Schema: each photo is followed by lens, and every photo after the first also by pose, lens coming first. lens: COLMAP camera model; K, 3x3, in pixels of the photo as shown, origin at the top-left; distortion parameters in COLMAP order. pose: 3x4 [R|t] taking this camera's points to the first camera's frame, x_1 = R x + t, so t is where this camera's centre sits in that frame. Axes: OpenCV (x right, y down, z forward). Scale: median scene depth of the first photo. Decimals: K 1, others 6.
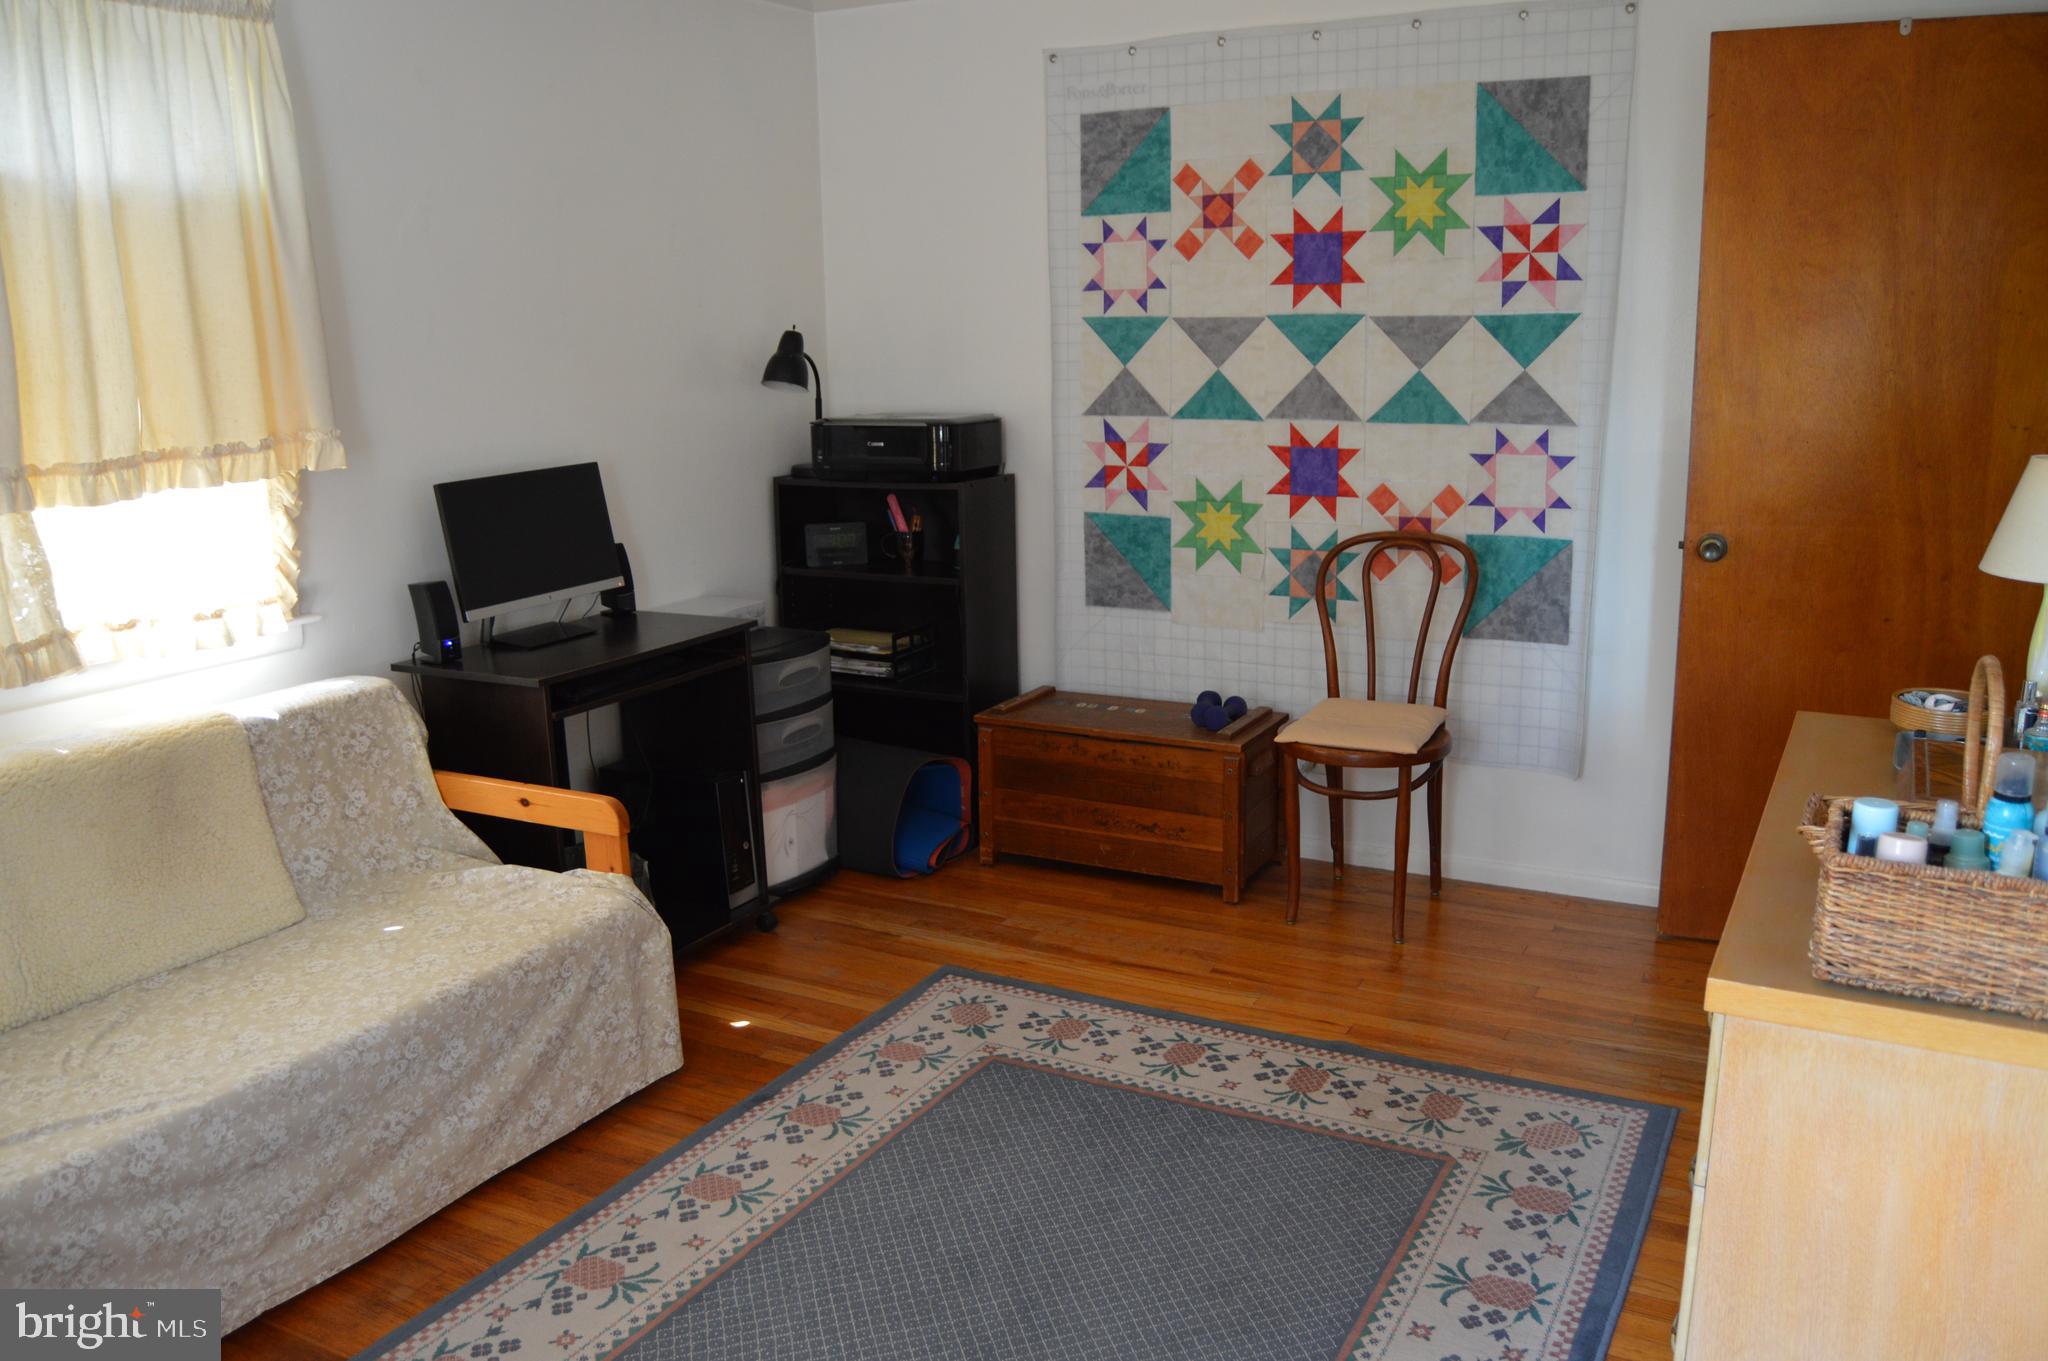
lens RADIAL K [[1634.7, 0, 1025.1], [0, 1634.7, 686.5], [0, 0, 1]] dist [-0.047326, 0.010798]
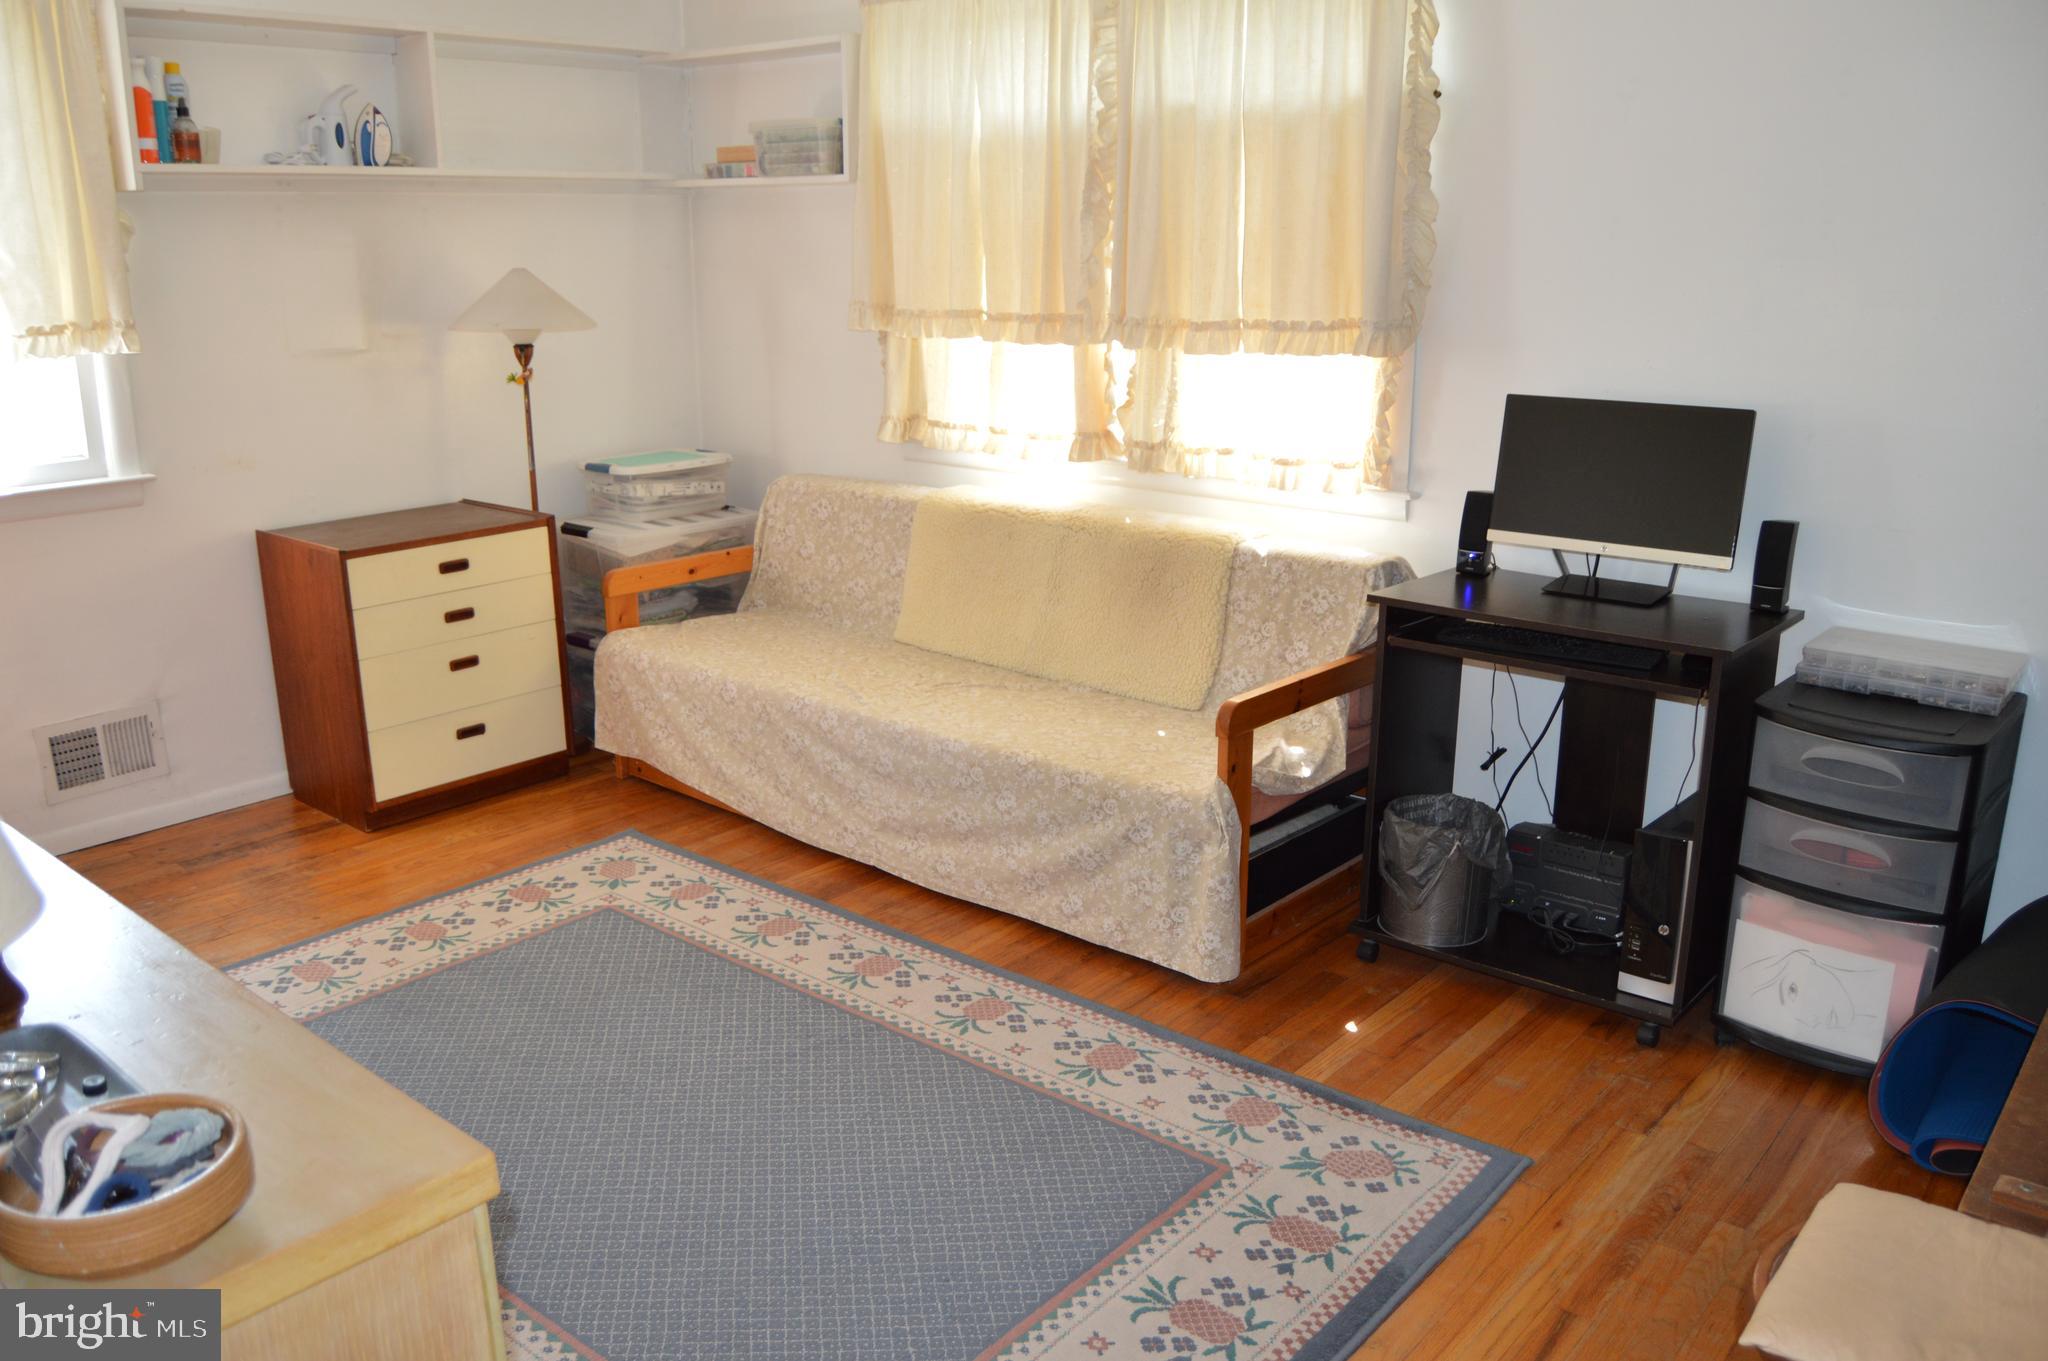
lens RADIAL K [[1634.7, 0, 1022.4], [0, 1634.7, 682.7], [0, 0, 1]] dist [-0.047326, 0.010798]
pose [[-0.198187, 0.278241, -0.939843, 0.734362], [-0.210922, 0.924292, 0.318115, -0.241213], [0.957201, 0.261280, -0.124495, 1.017576]]
